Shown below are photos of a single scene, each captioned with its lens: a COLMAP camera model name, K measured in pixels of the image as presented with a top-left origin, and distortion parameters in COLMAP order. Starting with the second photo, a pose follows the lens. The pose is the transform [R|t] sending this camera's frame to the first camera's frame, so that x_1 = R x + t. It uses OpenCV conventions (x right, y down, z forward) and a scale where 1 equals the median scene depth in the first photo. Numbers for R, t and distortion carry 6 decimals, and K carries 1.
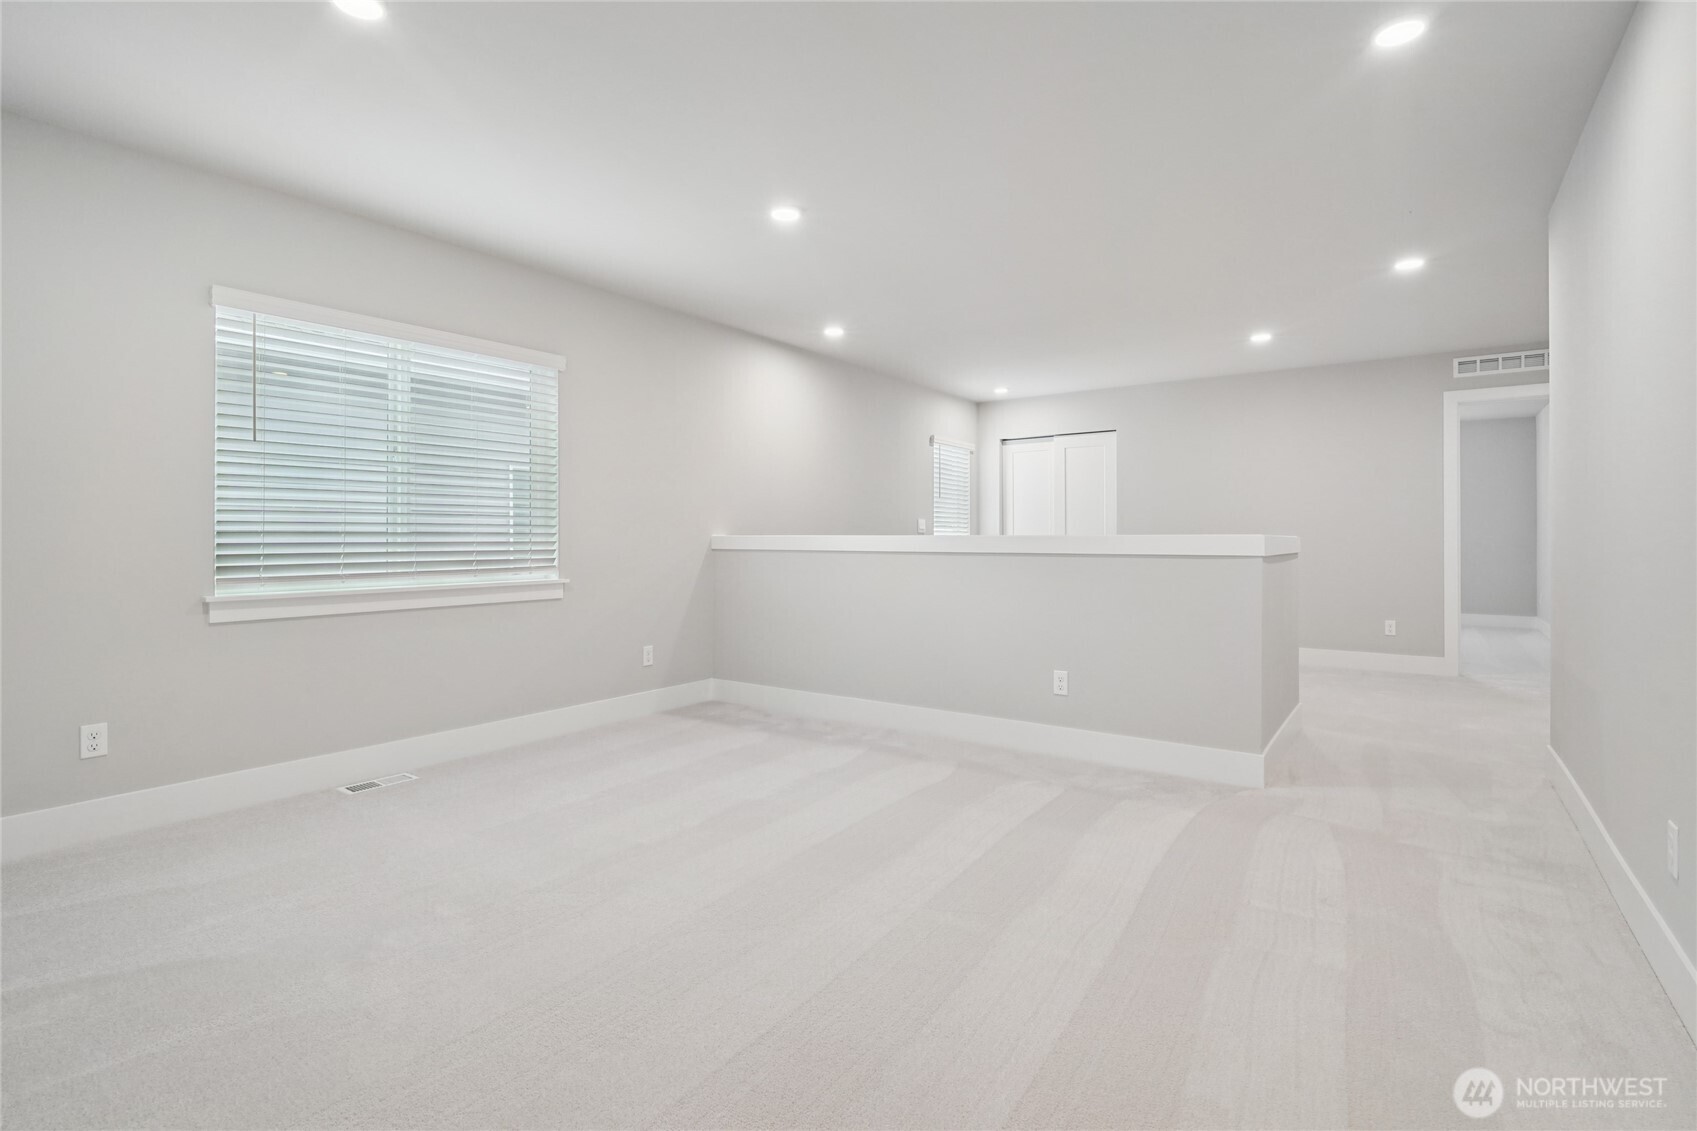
lens RADIAL K [[796.7, 0, 854.4], [0, 796.7, 554.0], [0, 0, 1]] dist [-0.018372, 0.007595]
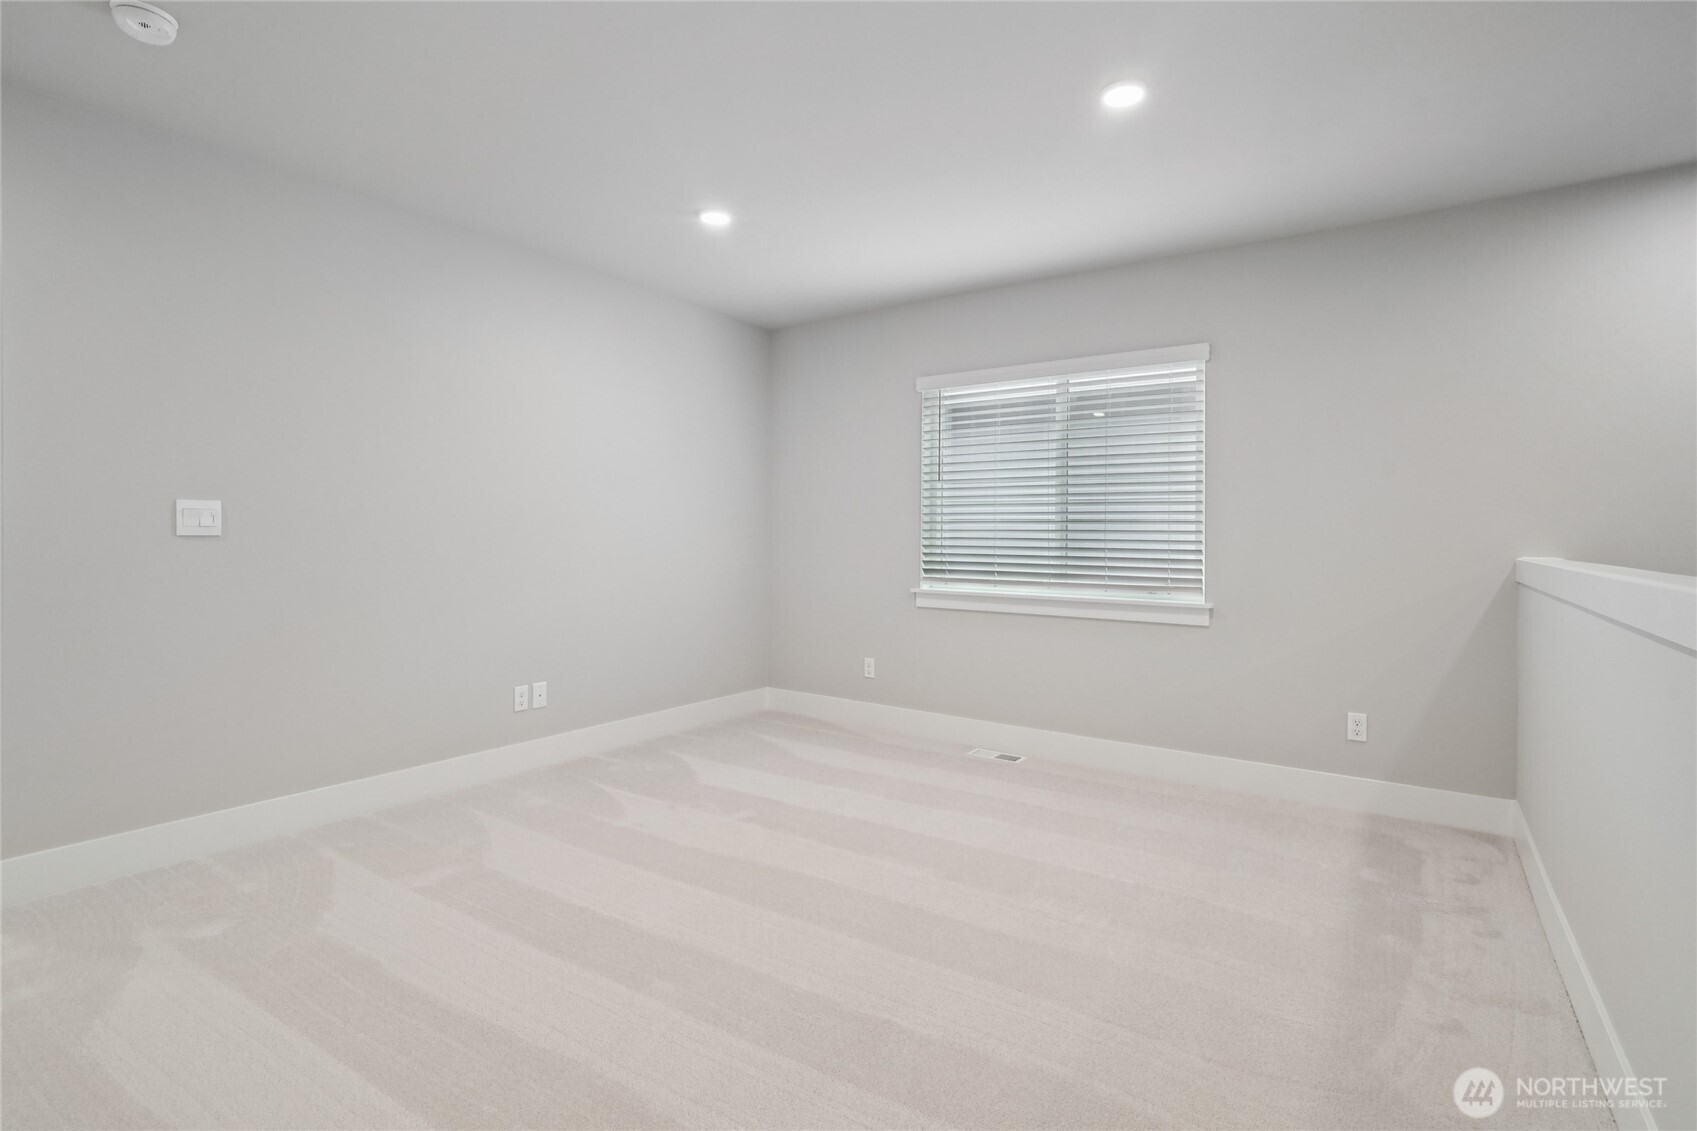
lens RADIAL K [[796.7, 0, 854.5], [0, 796.7, 561.5], [0, 0, 1]] dist [-0.018372, 0.007595]
pose [[0.013110, 0.024700, -0.999609, 0.523466], [-0.036721, 0.999032, 0.024204, -0.022362], [0.999240, 0.036390, 0.014004, 0.662697]]
